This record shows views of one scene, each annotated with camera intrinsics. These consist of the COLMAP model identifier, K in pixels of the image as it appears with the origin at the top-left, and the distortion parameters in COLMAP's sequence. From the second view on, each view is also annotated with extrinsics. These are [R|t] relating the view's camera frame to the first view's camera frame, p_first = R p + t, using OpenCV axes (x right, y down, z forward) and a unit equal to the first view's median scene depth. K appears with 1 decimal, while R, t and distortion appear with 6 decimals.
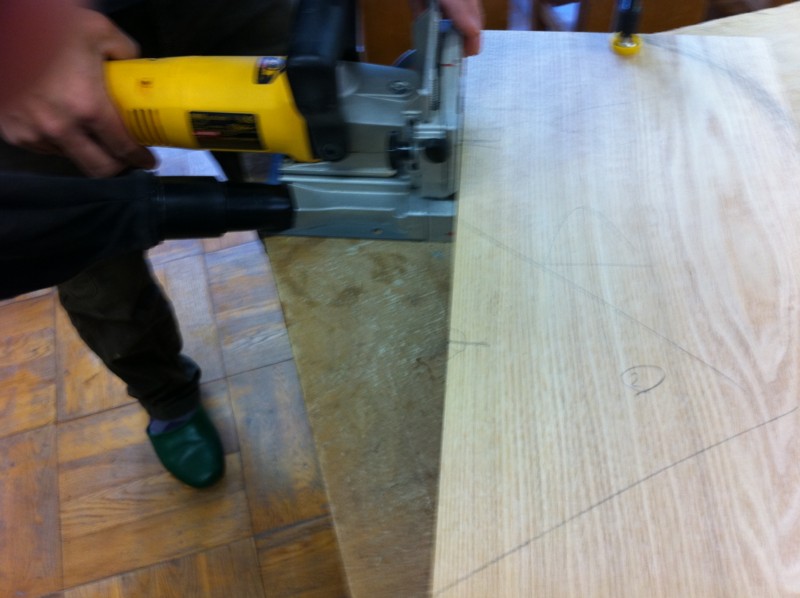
lens RADIAL K [[767.4, 0, 400.0], [0, 767.4, 299.0], [0, 0, 1]] dist [0.052368, -0.270999]
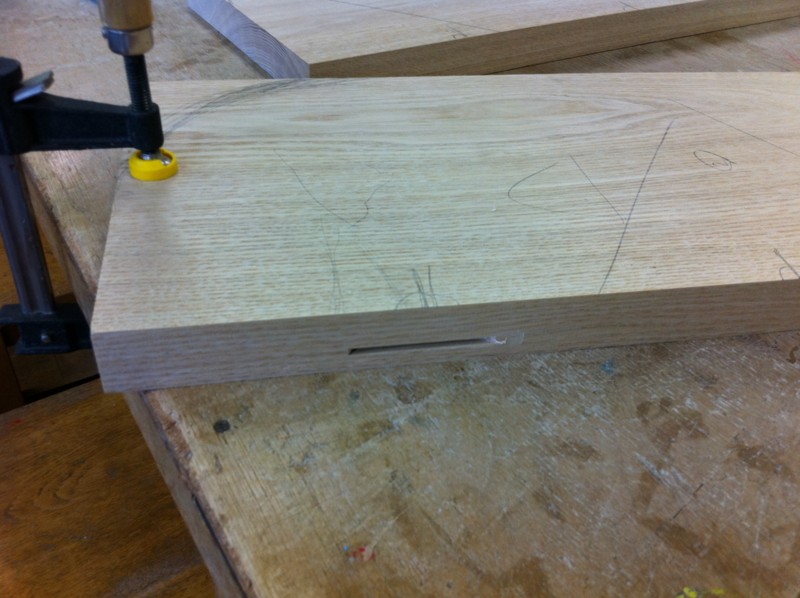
lens RADIAL K [[767.4, 0, 400.0], [0, 767.4, 299.0], [0, 0, 1]] dist [0.052368, -0.270999]
pose [[-0.283379, -0.562968, 0.776379, -0.403626], [0.751571, 0.372486, 0.544422, -0.619269], [-0.595682, 0.737782, 0.317556, 0.973102]]
